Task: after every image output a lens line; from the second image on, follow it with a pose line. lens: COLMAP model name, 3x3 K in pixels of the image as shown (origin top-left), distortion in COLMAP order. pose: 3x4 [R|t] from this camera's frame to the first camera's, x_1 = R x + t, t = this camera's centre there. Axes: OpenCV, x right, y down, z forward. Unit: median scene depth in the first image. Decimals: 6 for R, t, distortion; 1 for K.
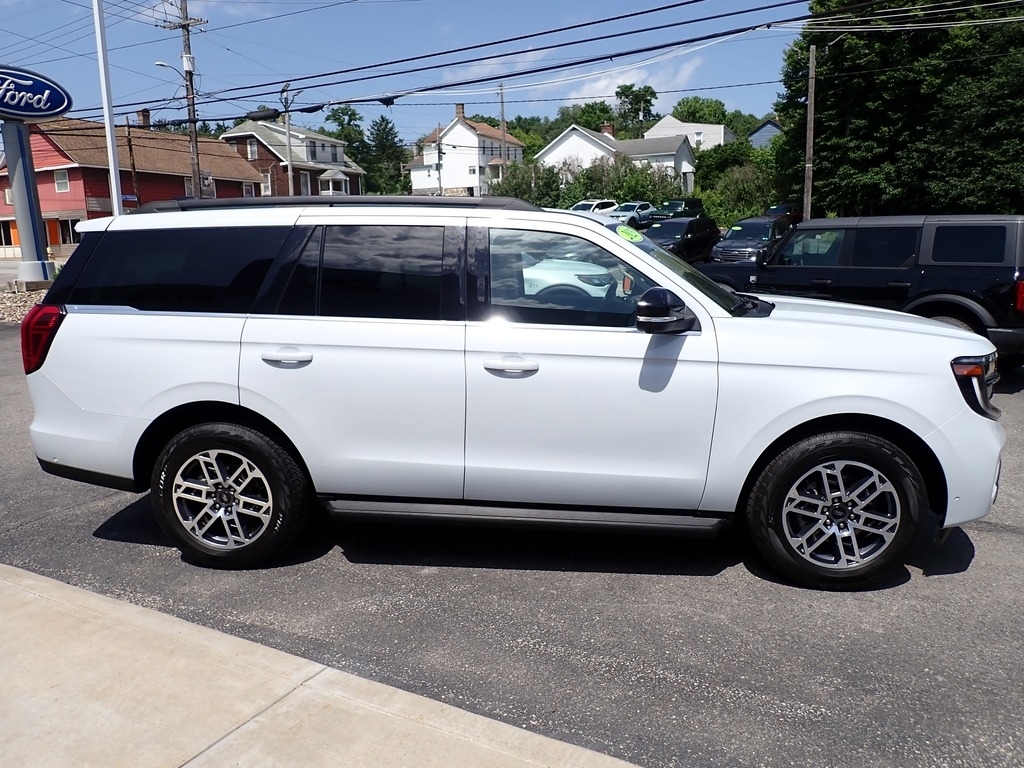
lens RADIAL K [[739.3, 0, 510.4], [0, 739.3, 377.1], [0, 0, 1]] dist [-0.007743, -0.007592]
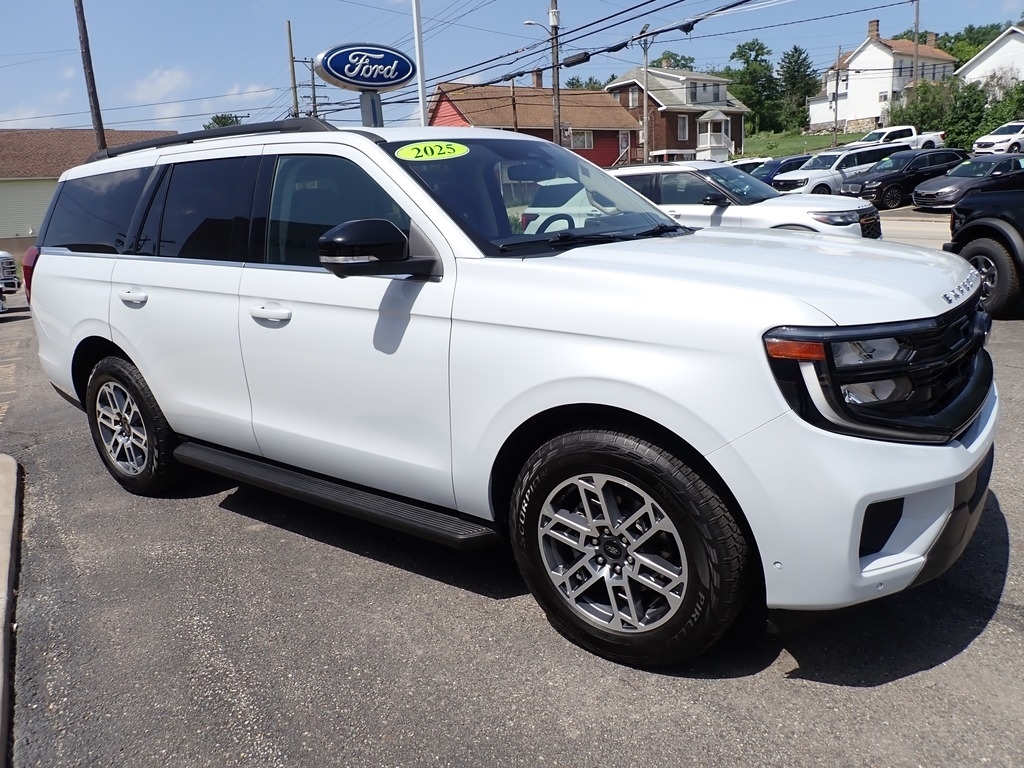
lens RADIAL K [[739.3, 0, 510.4], [0, 739.3, 377.1], [0, 0, 1]] dist [-0.007743, -0.007592]
pose [[0.872289, 0.079206, -0.482533, 0.104444], [-0.044948, 0.995604, 0.082172, -0.003823], [0.486921, -0.049989, 0.872014, 0.057391]]
